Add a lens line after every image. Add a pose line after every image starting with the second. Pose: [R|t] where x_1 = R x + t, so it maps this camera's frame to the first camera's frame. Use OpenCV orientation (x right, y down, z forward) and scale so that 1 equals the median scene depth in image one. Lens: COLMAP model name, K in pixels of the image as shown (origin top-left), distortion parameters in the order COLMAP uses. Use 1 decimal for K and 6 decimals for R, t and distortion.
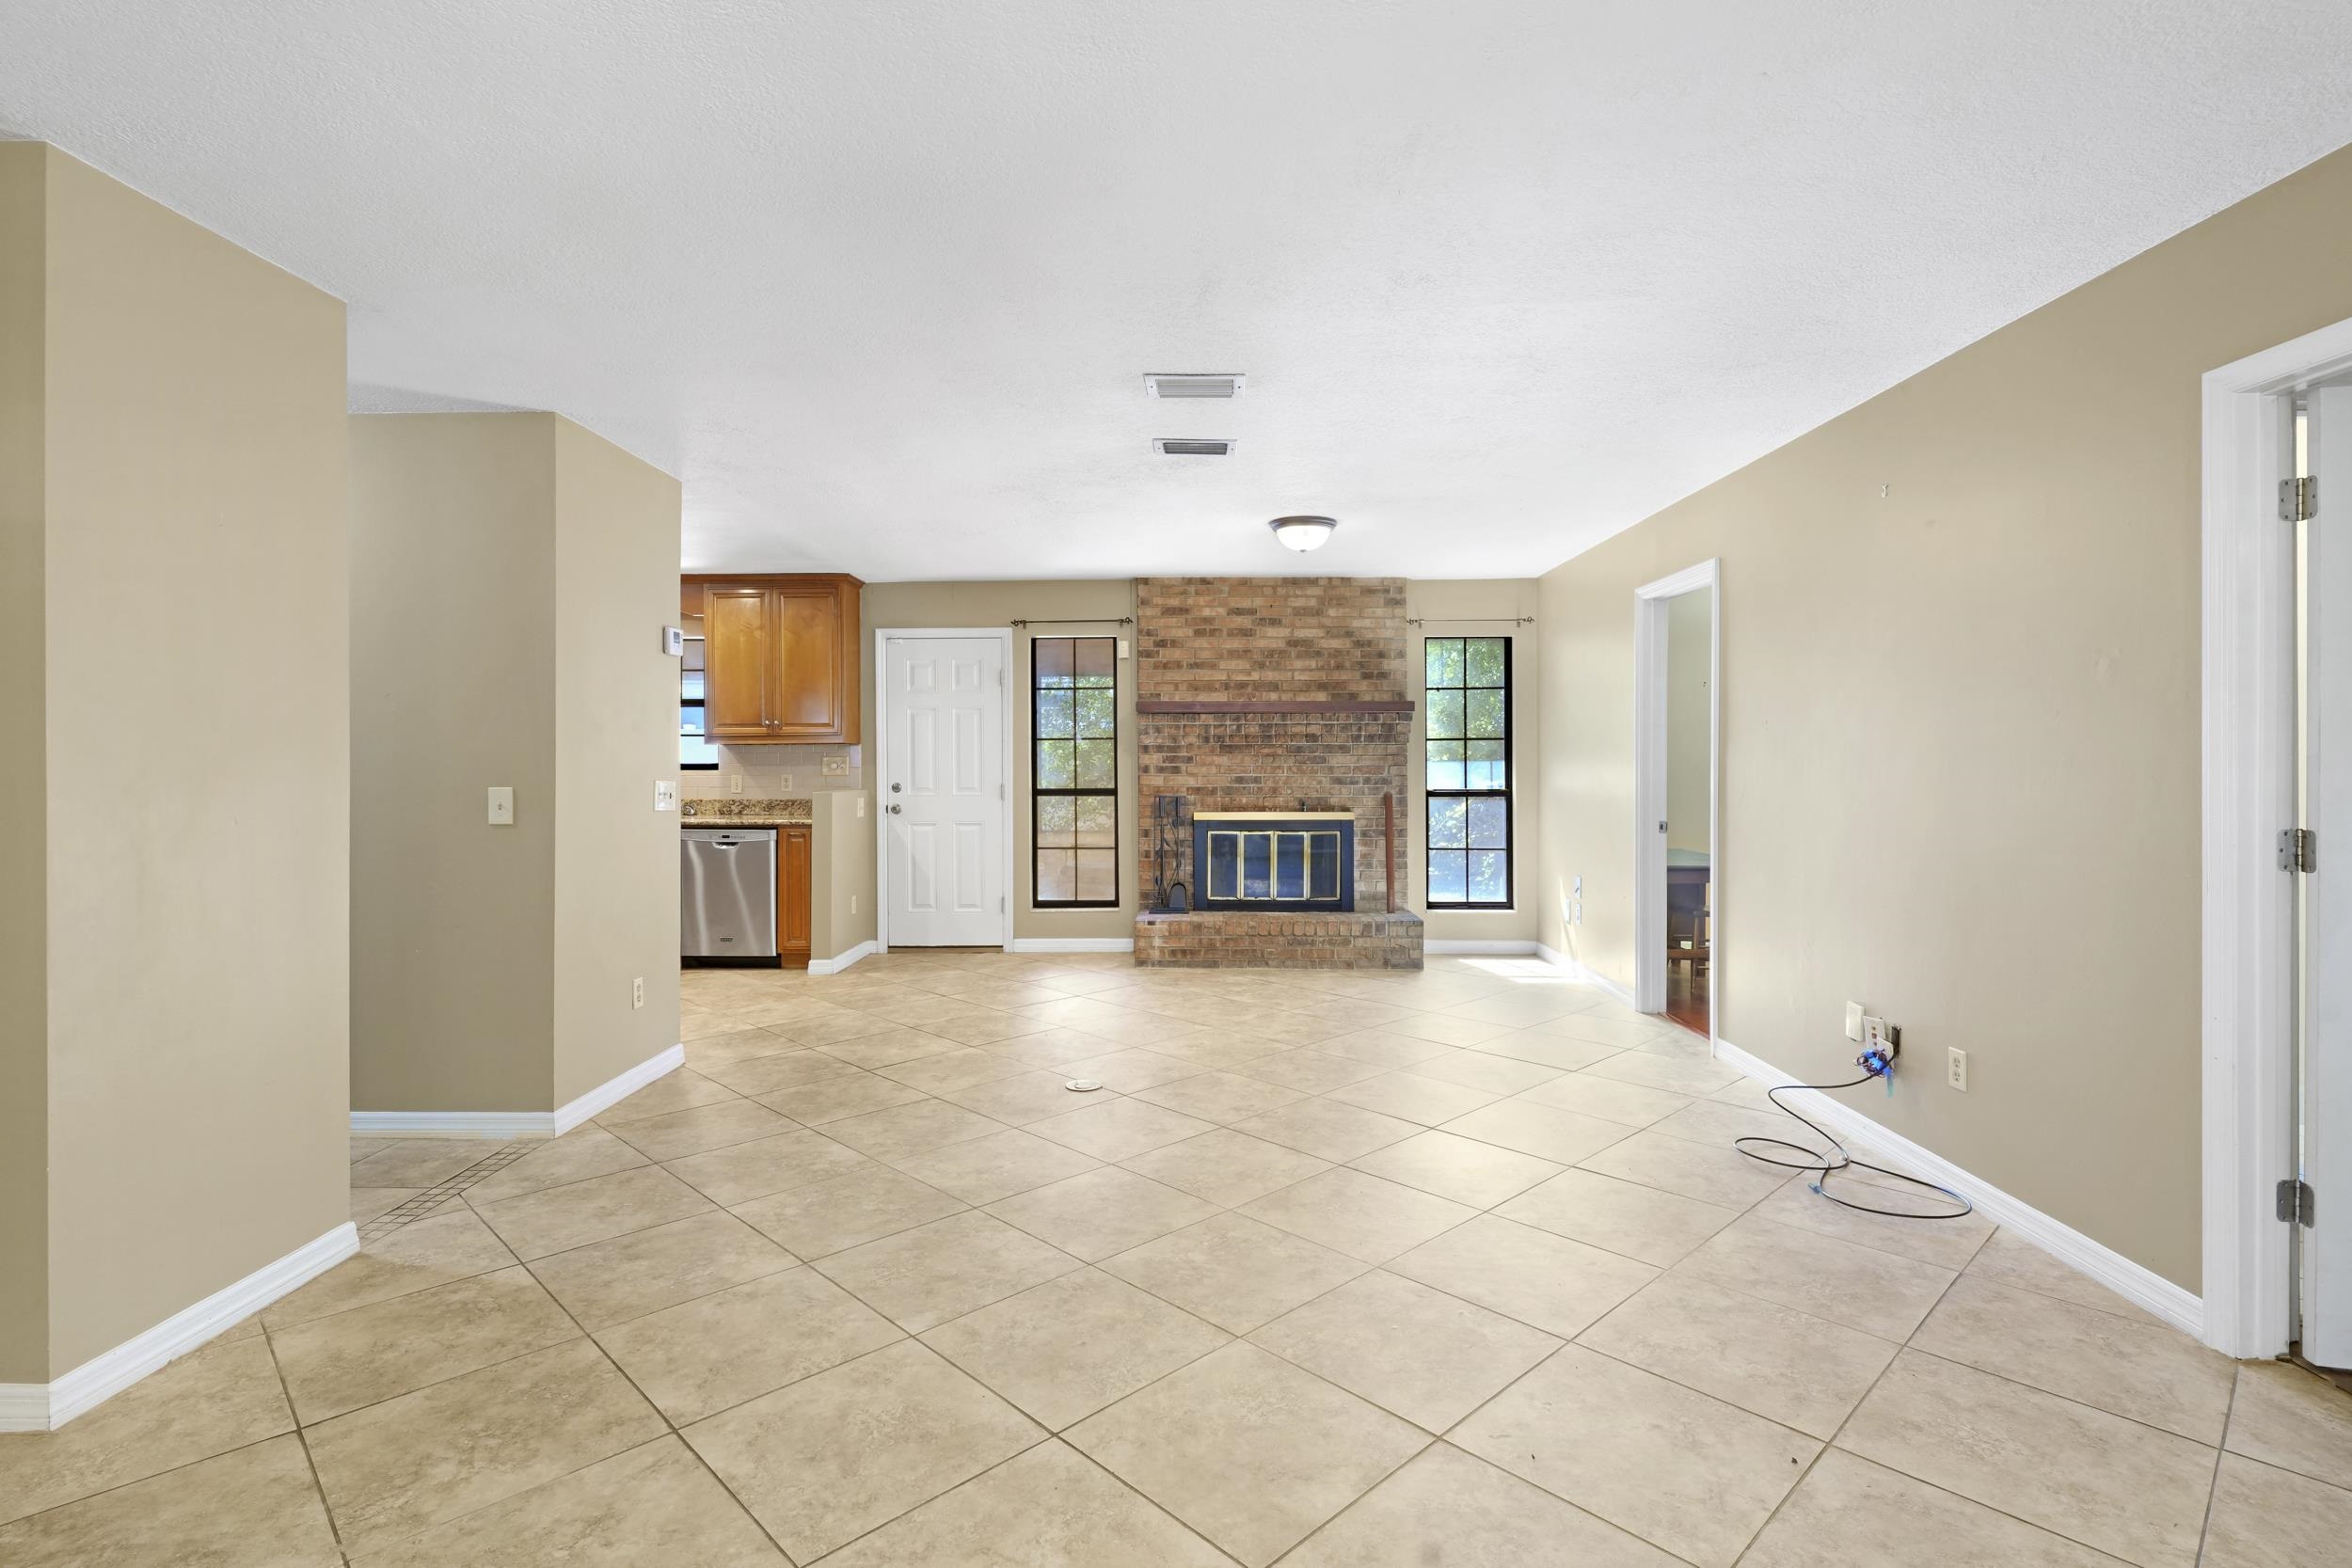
lens RADIAL K [[1149.7, 0, 1189.9], [0, 1149.7, 766.8], [0, 0, 1]] dist [0.013115, -0.004030]
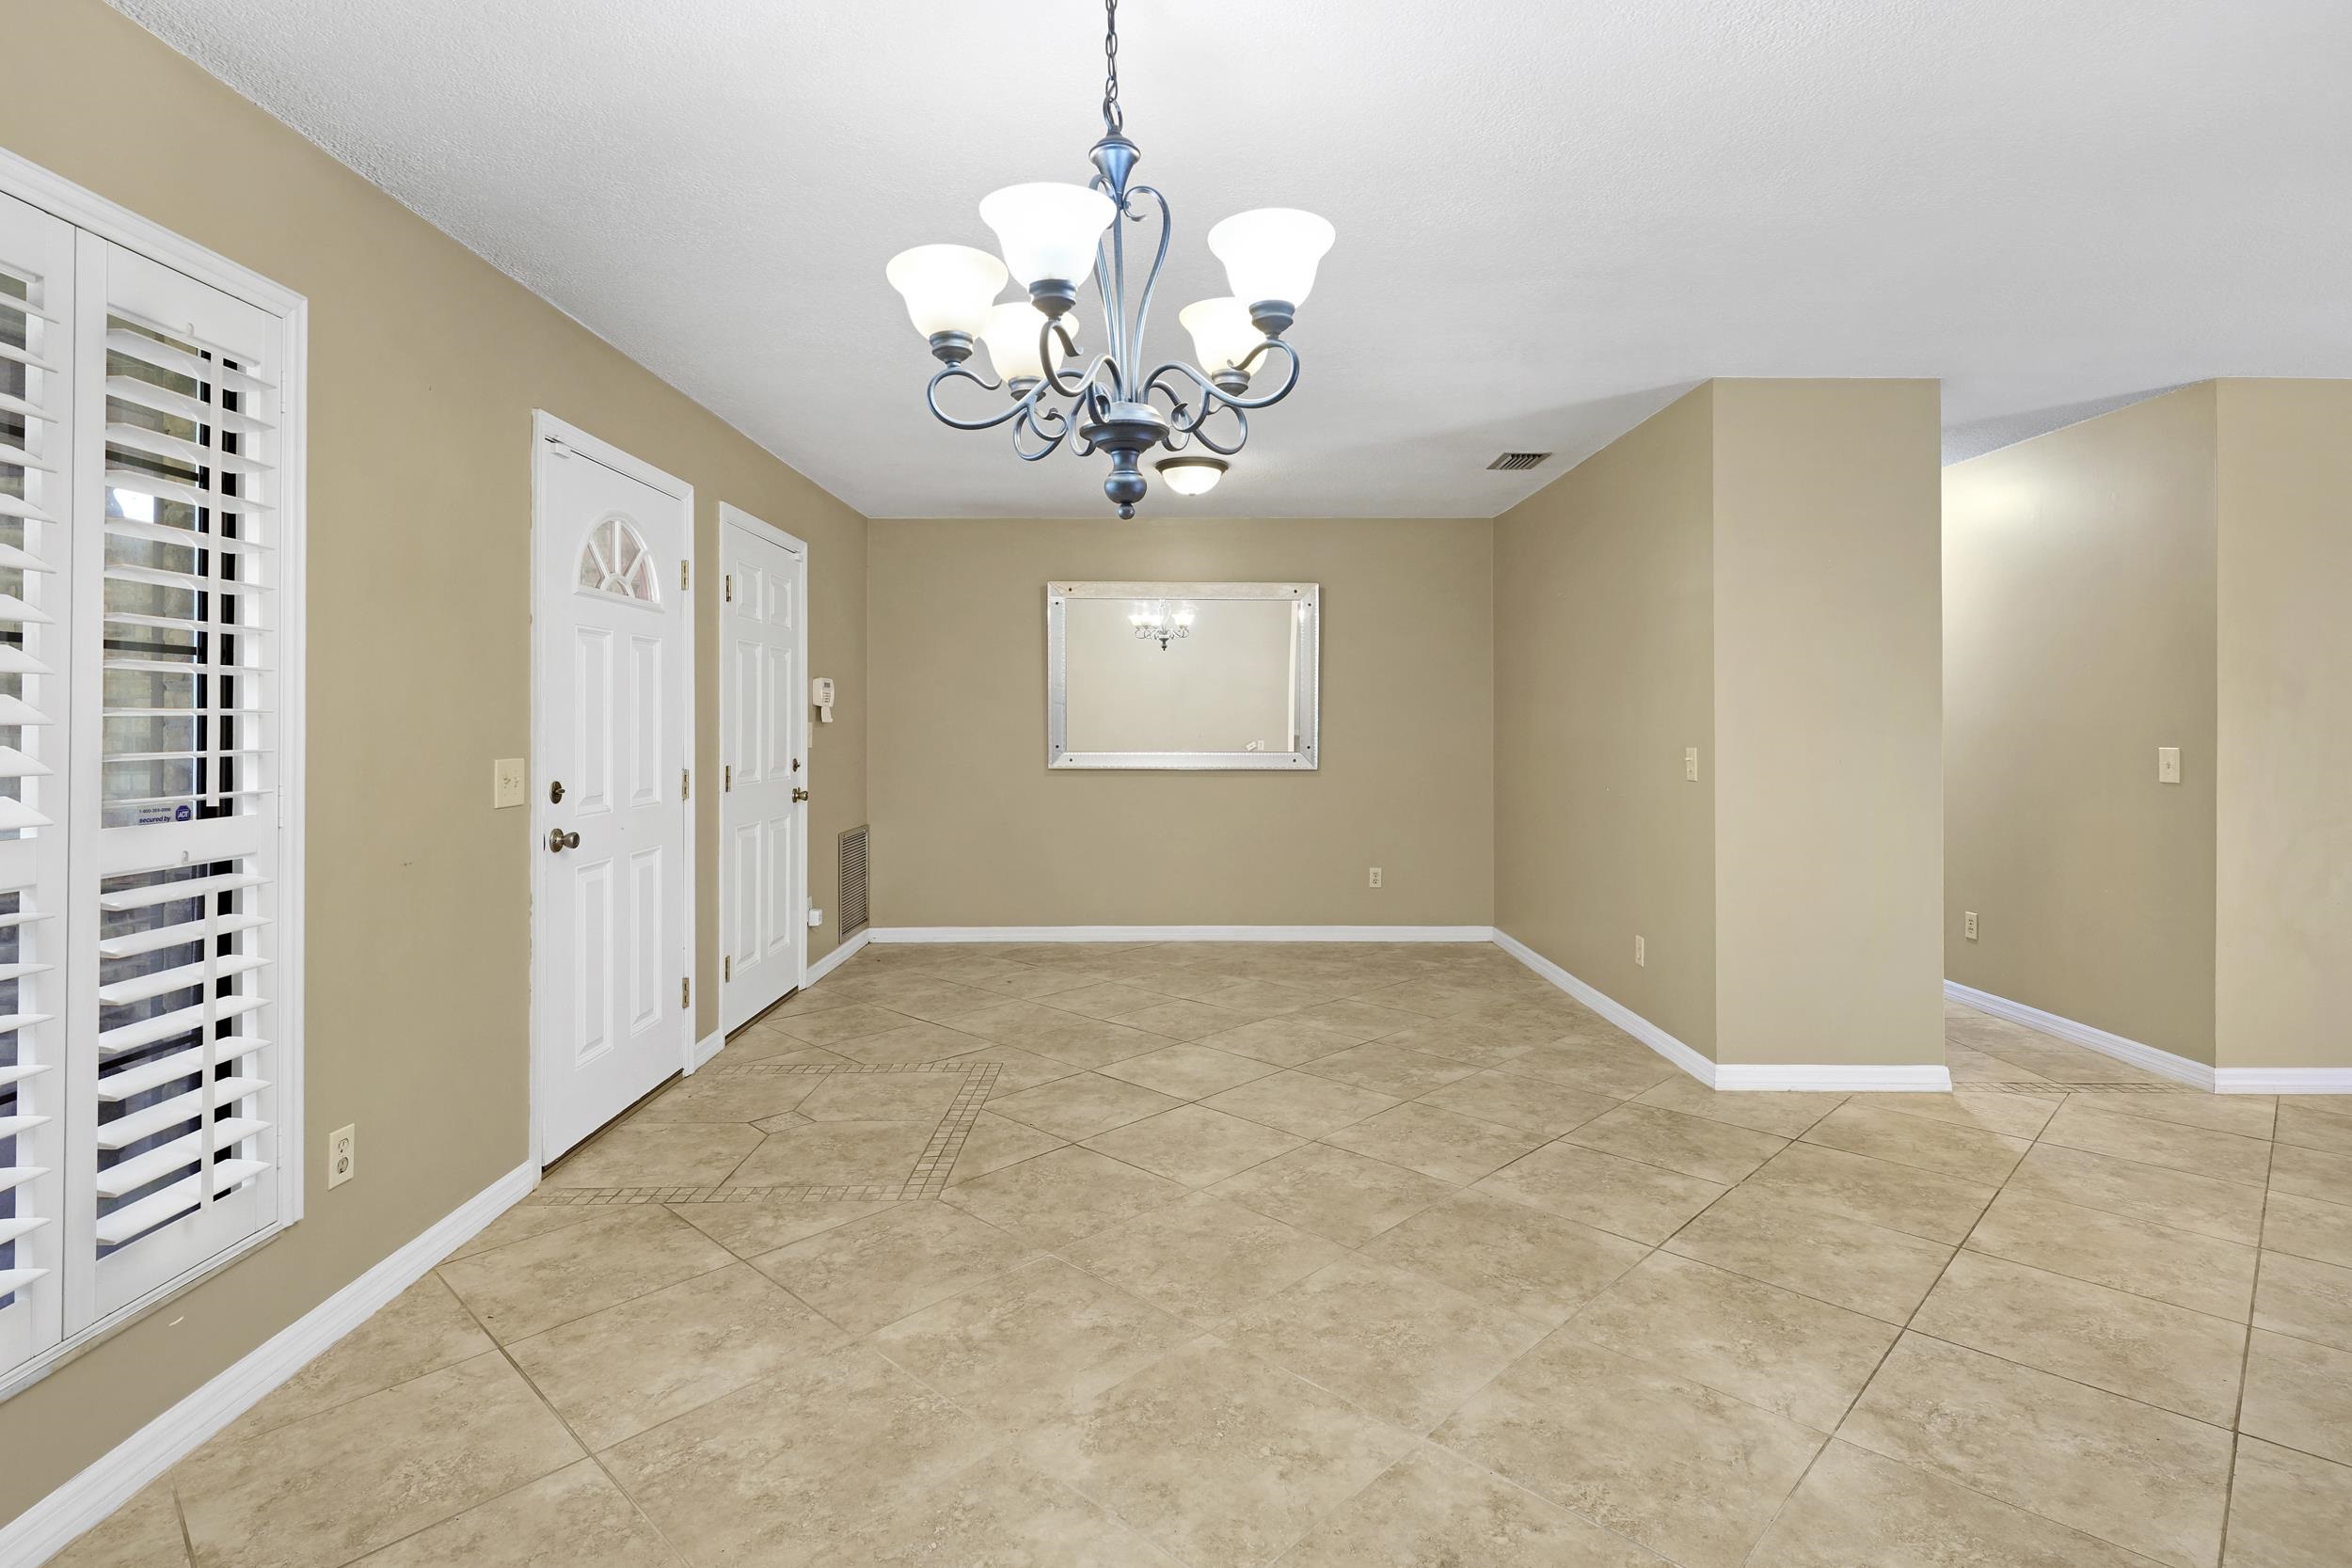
lens RADIAL K [[1149.7, 0, 1171.1], [0, 1149.7, 722.2], [0, 0, 1]] dist [0.013115, -0.004030]
pose [[0.019287, -0.002769, -0.999810, 0.475632], [-0.009739, 0.999948, -0.002958, 0.007684], [0.999767, 0.009795, 0.019259, 0.065308]]
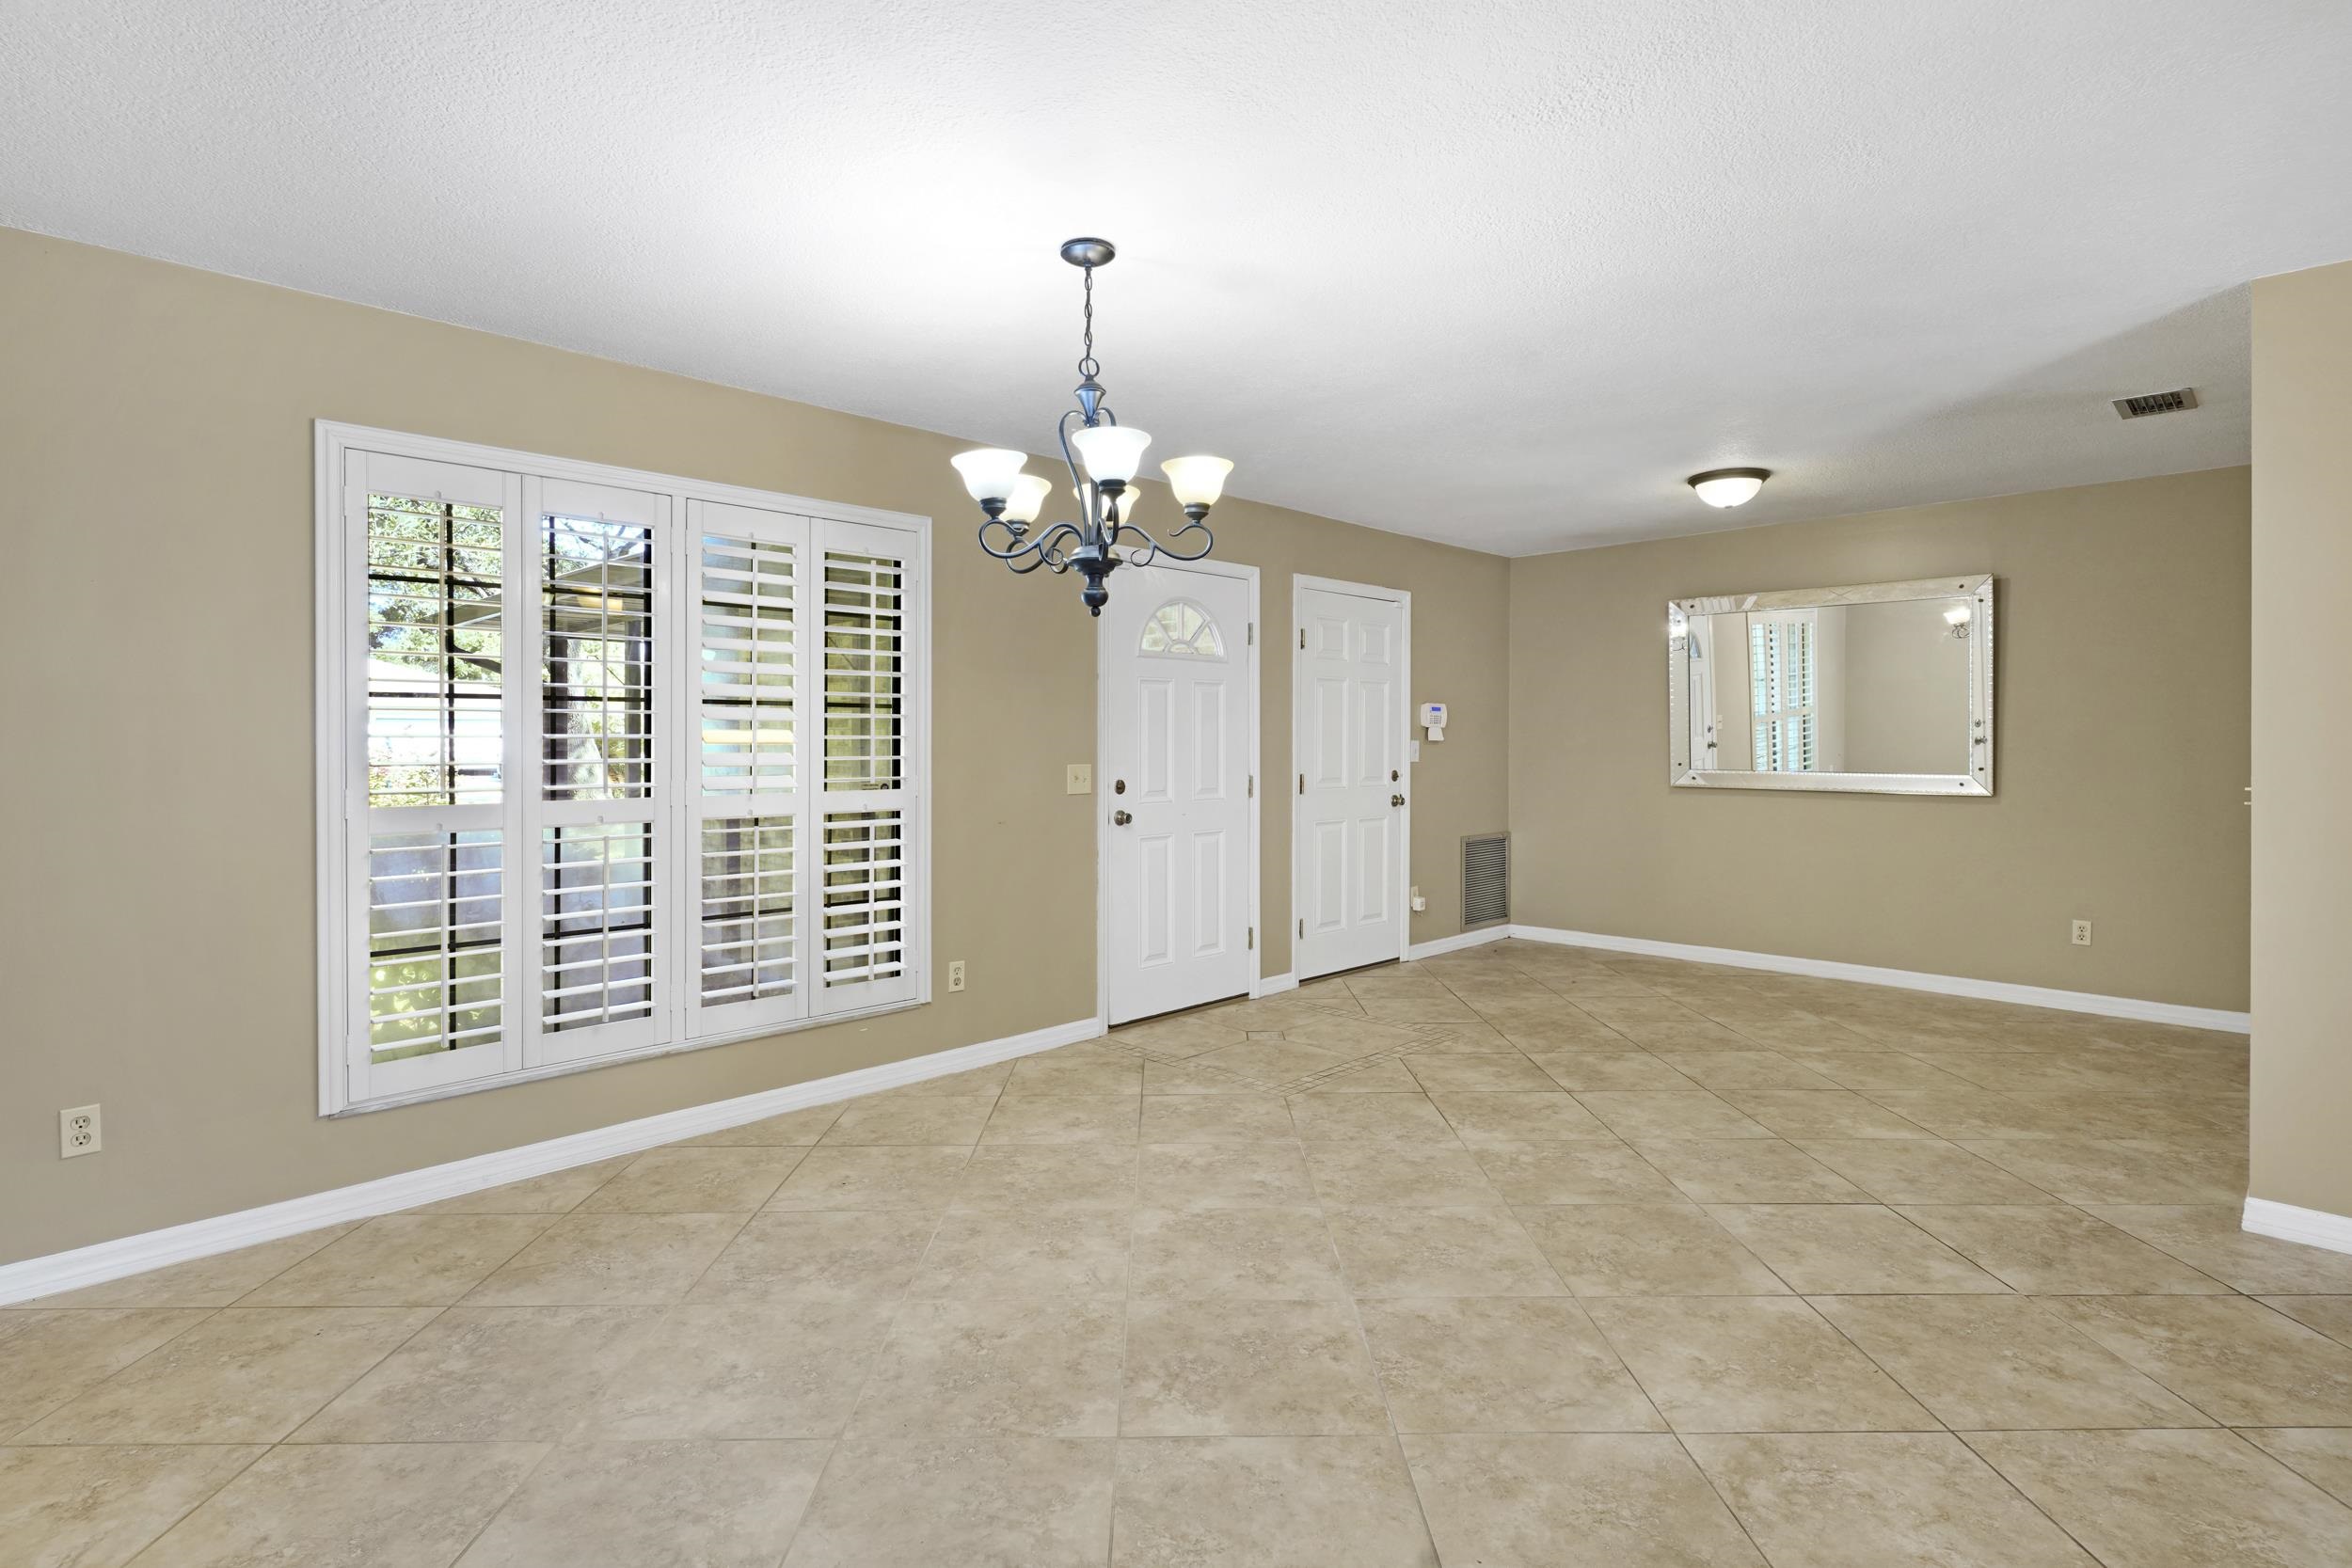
lens RADIAL K [[1149.7, 0, 1185.2], [0, 1149.7, 764.5], [0, 0, 1]] dist [0.013115, -0.004030]
pose [[-0.691020, 0.015728, -0.722664, 0.510937], [-0.008567, 0.999515, 0.029945, -0.004824], [0.722785, 0.026883, -0.690550, 0.607479]]
